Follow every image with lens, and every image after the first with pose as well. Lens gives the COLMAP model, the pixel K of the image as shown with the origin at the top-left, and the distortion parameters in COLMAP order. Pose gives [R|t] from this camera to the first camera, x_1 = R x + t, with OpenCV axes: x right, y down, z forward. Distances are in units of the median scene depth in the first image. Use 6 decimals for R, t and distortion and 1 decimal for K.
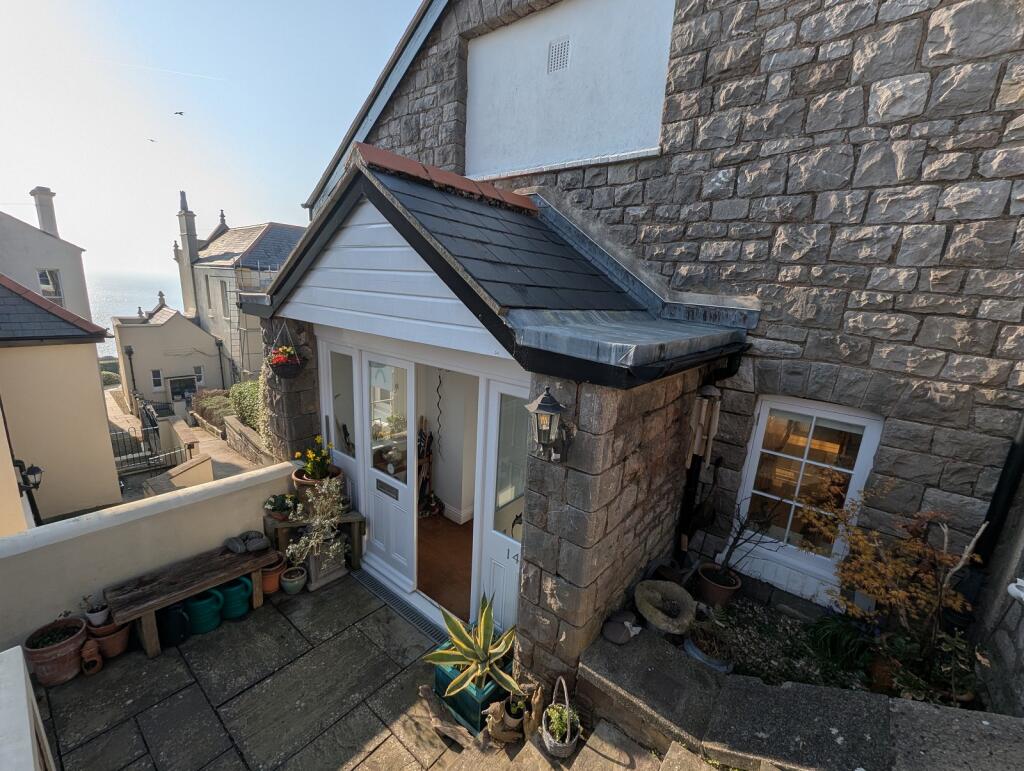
lens RADIAL K [[425.6, 0, 514.8], [0, 425.6, 398.8], [0, 0, 1]] dist [-0.000918, -0.000491]
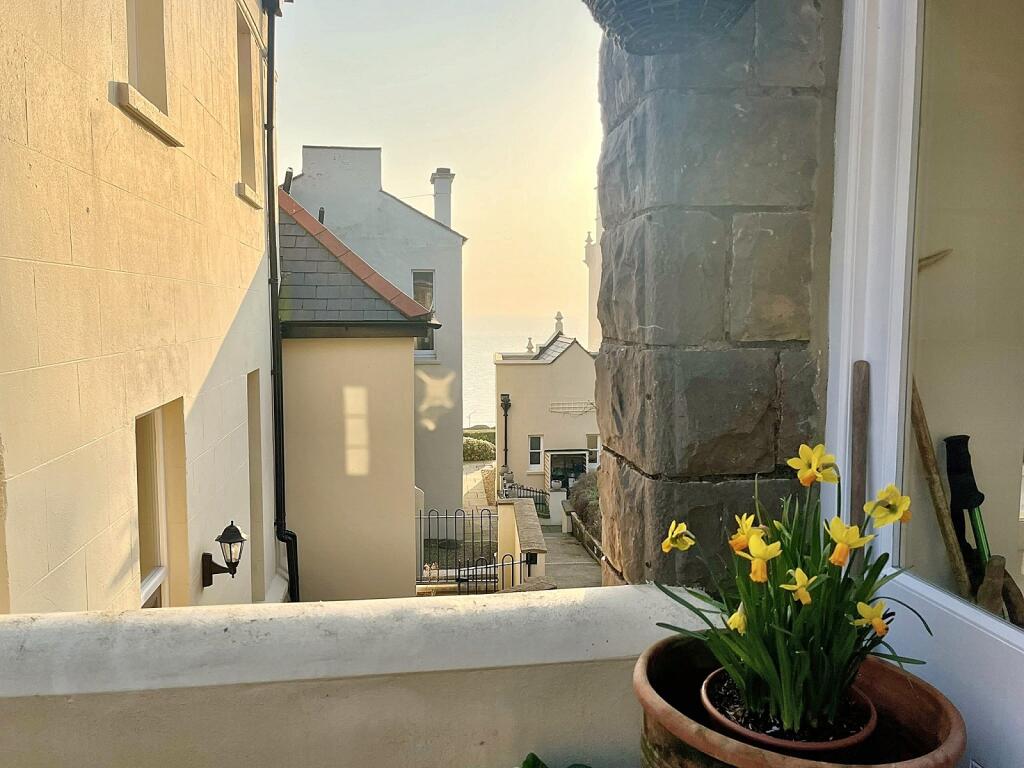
lens RADIAL K [[842.6, 0, 512.0], [0, 842.6, 384.0], [0, 0, 1]] dist [0.002146, 0.000263]
pose [[0.727605, 0.004210, -0.685984, -0.080543], [-0.128646, 0.983077, -0.130419, 0.028795], [0.673826, 0.183143, 0.715833, 0.171558]]
